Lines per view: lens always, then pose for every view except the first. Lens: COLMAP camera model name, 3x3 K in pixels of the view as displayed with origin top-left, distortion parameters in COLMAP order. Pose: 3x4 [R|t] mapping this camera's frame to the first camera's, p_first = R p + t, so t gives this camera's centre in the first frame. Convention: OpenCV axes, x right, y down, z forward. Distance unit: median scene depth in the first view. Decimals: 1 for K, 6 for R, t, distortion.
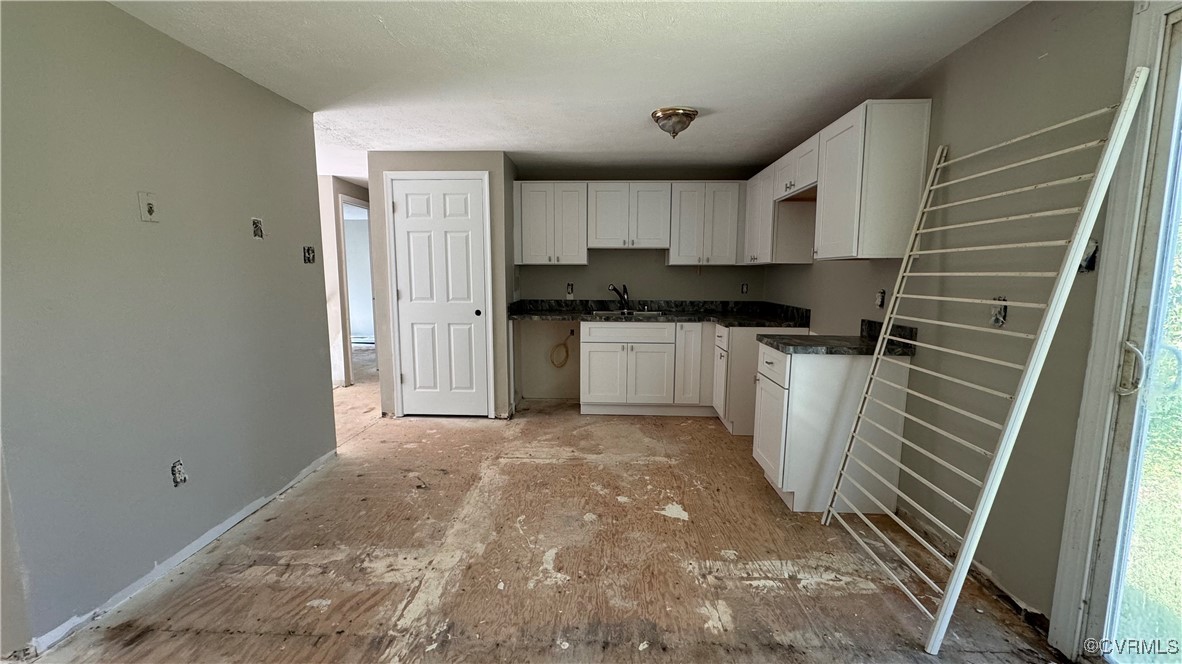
lens RADIAL K [[469.9, 0, 591.0], [0, 469.9, 332.0], [0, 0, 1]] dist [0.000610, 0.000258]
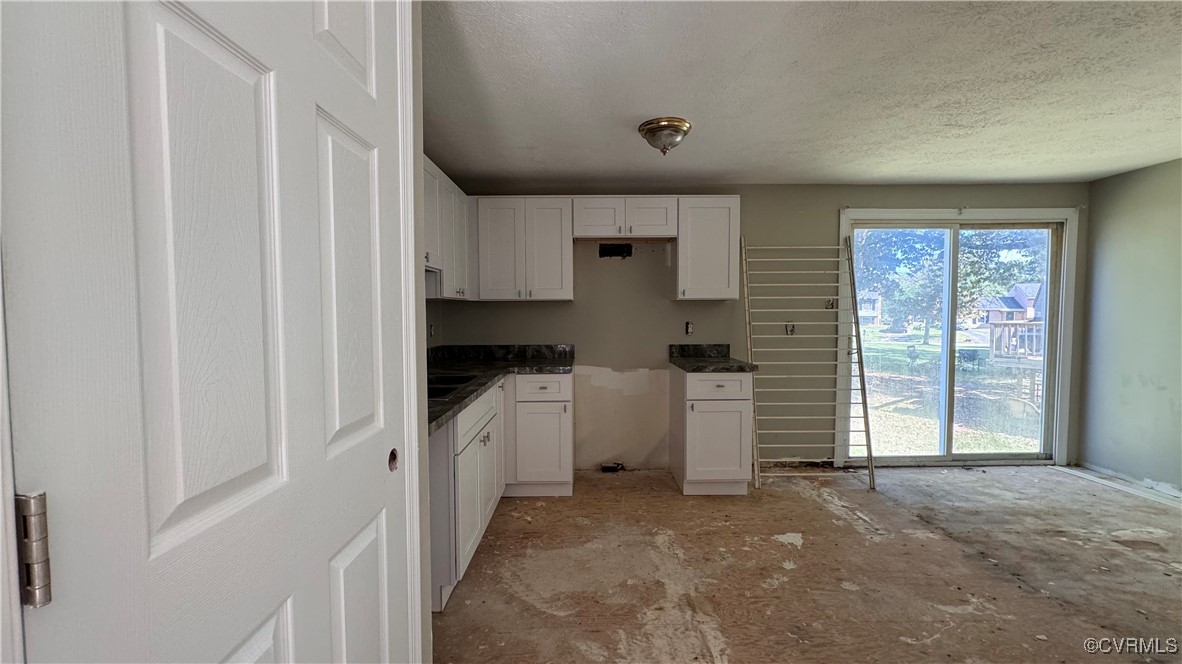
lens RADIAL K [[469.9, 0, 591.0], [0, 469.9, 332.0], [0, 0, 1]] dist [0.000610, 0.000258]
pose [[-0.043075, -0.051935, 0.997721, -0.733030], [0.127343, 0.990217, 0.057043, -0.167139], [-0.990923, 0.129510, -0.036040, 1.270973]]
